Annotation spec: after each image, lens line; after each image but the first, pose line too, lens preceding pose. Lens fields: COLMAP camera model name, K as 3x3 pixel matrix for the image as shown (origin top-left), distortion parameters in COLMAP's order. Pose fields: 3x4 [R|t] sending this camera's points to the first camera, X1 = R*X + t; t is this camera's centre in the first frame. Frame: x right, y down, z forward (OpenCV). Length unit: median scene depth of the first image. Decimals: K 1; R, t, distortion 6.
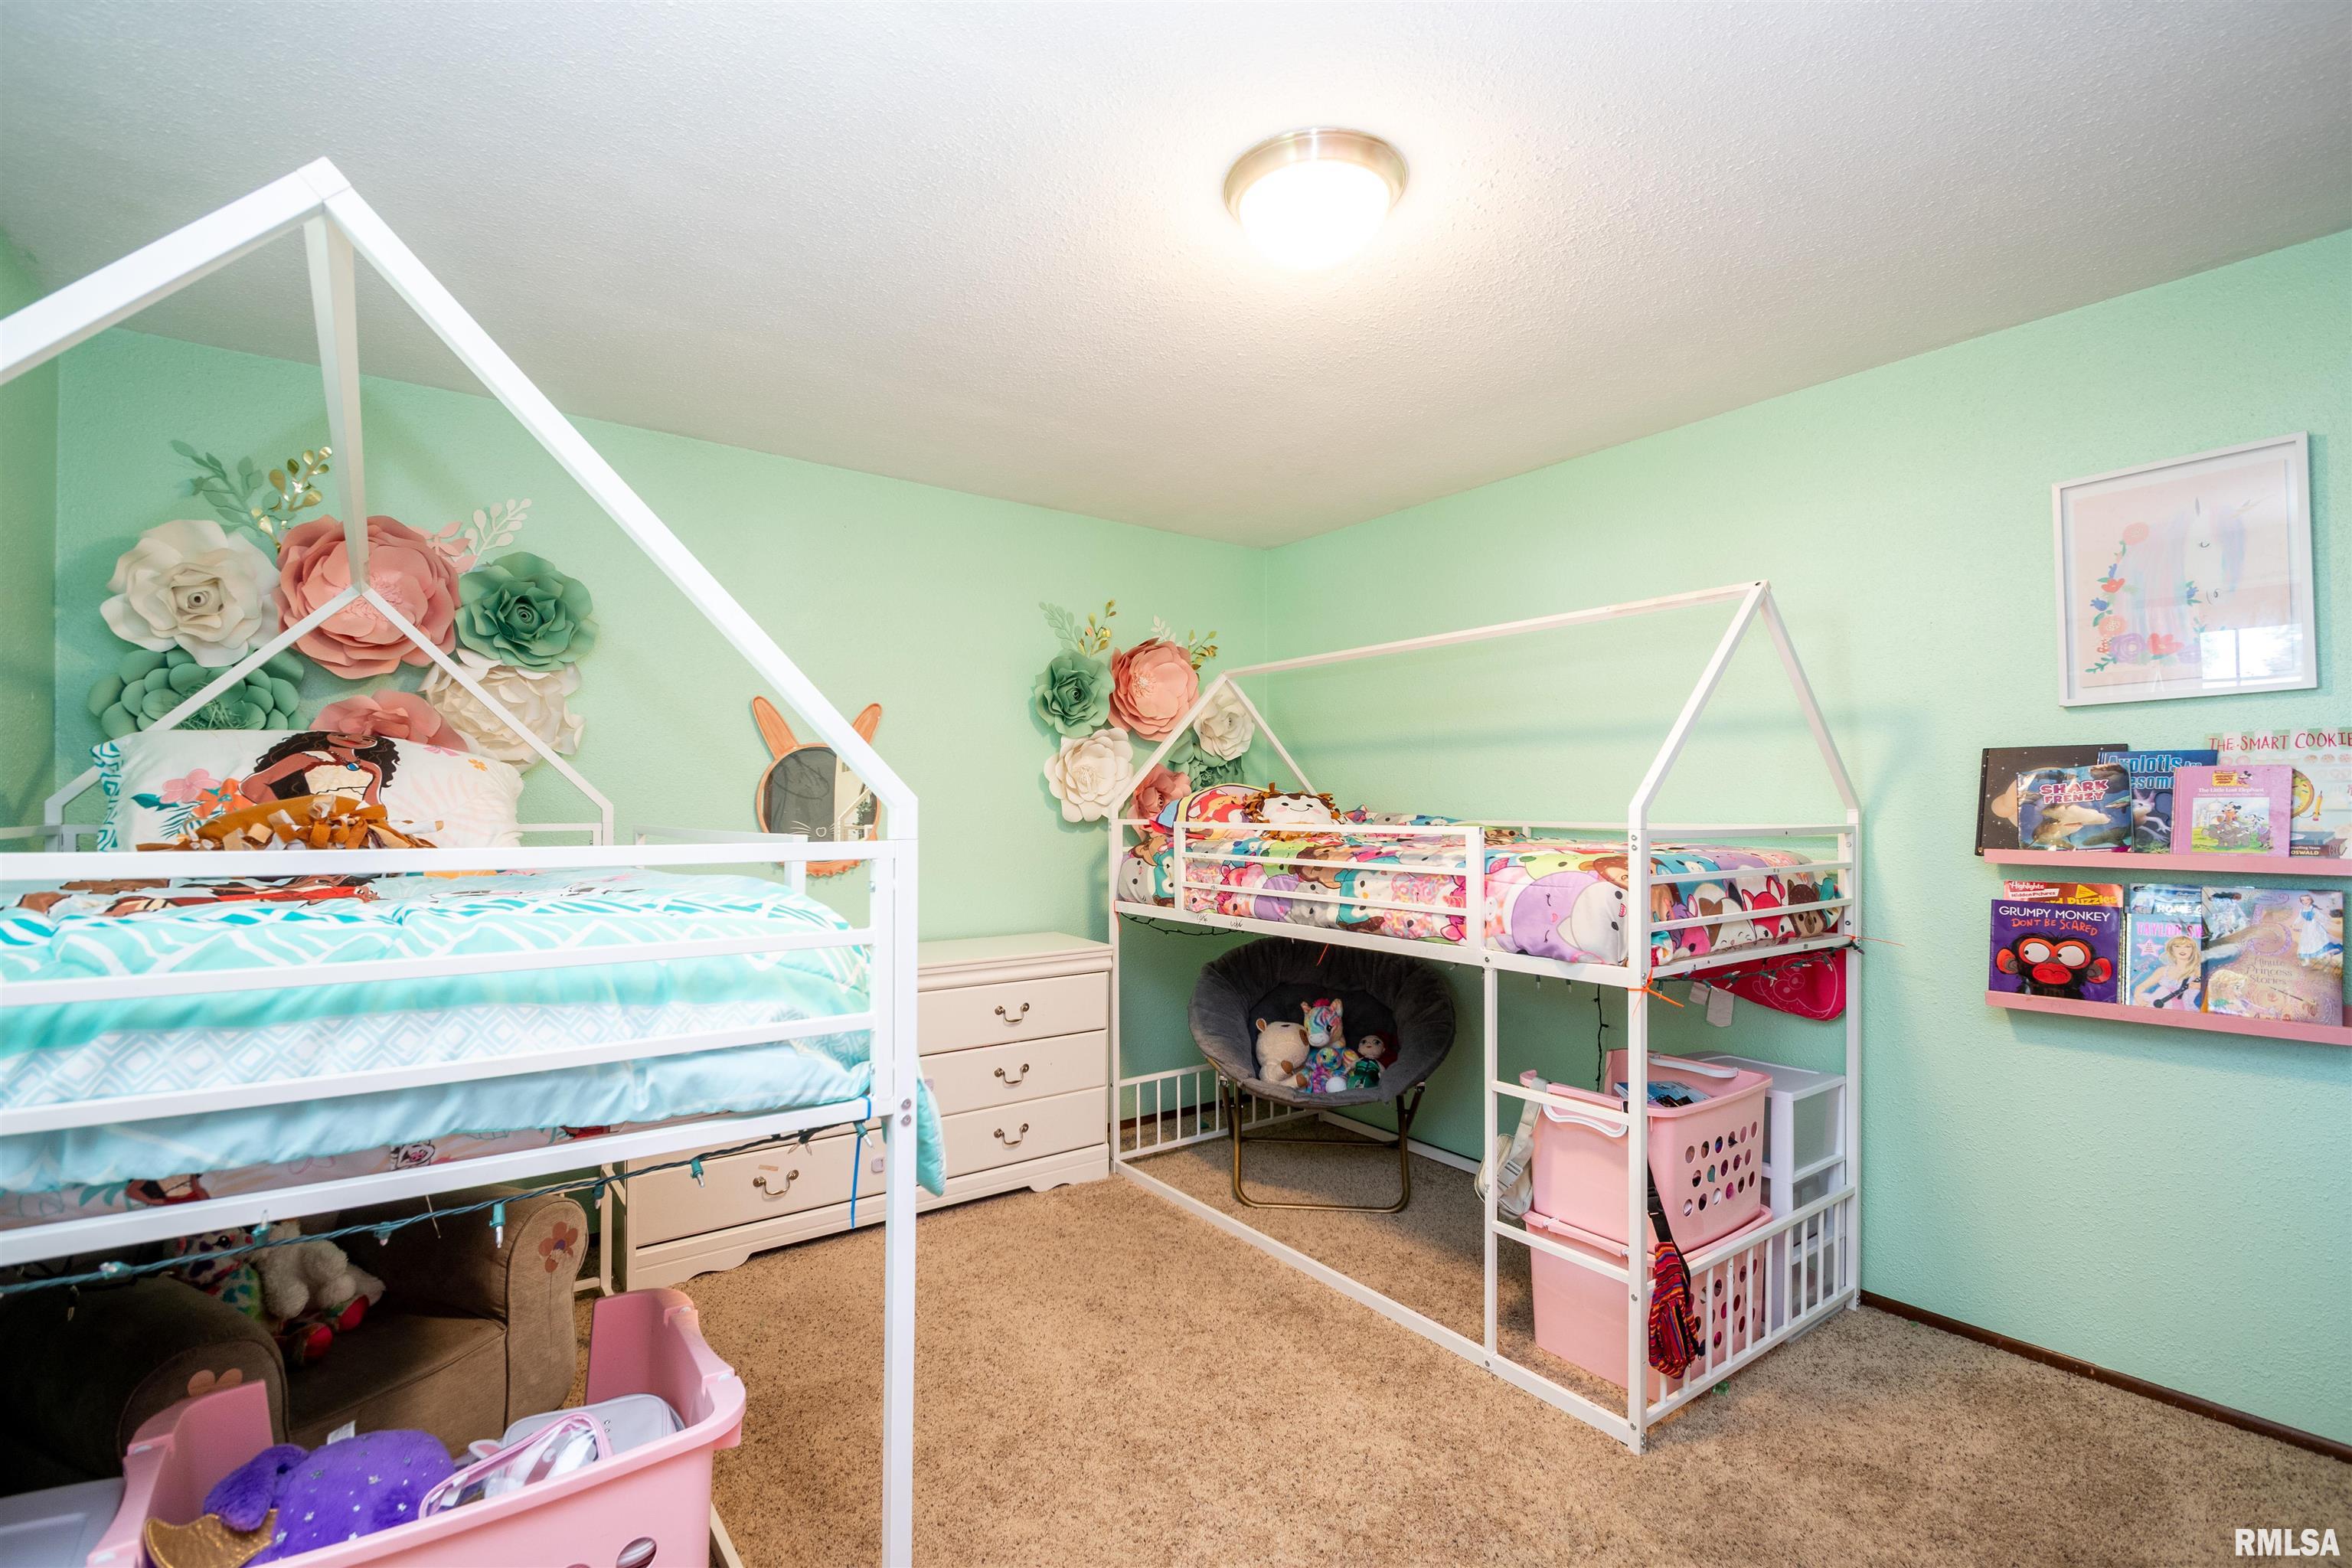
lens RADIAL K [[1048.7, 0, 1146.3], [0, 1048.7, 796.3], [0, 0, 1]] dist [-0.002308, -0.000230]
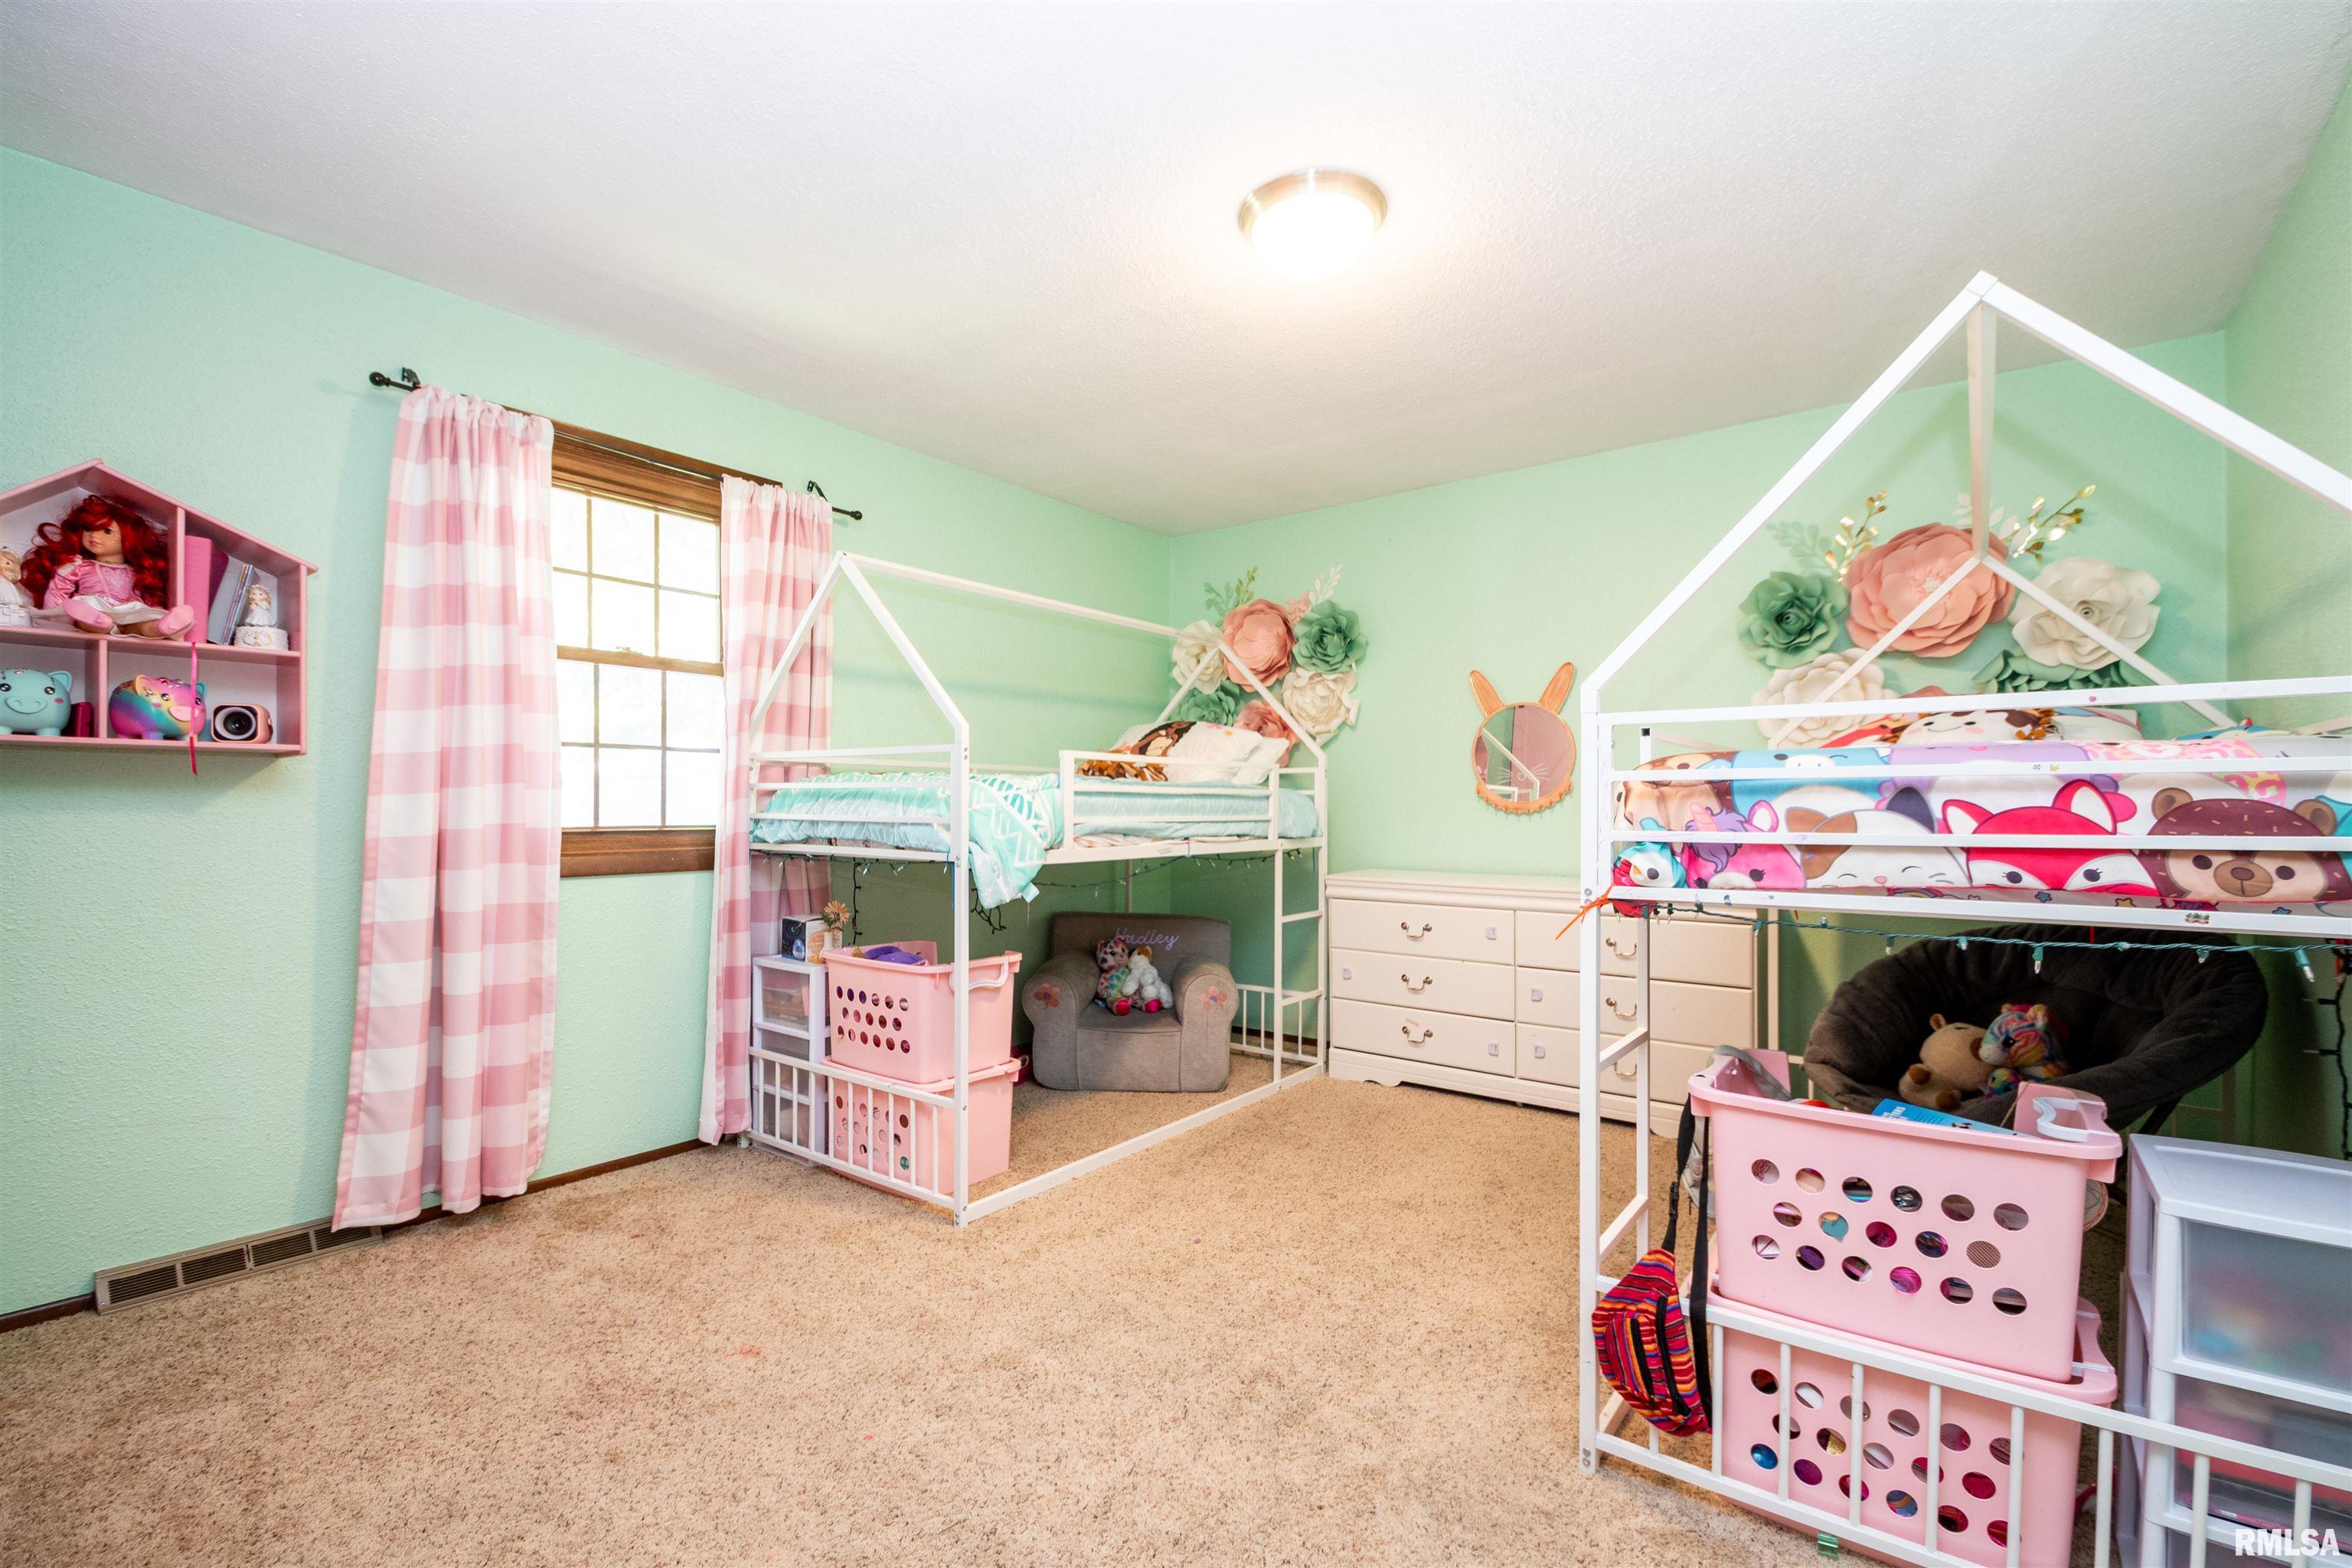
lens RADIAL K [[1048.7, 0, 1146.3], [0, 1048.7, 796.3], [0, 0, 1]] dist [-0.002308, -0.000230]
pose [[0.251617, -0.010213, -0.967773, 0.878587], [0.006427, 0.999940, -0.008881, 0.076299], [0.967806, -0.003986, 0.251667, 0.340506]]
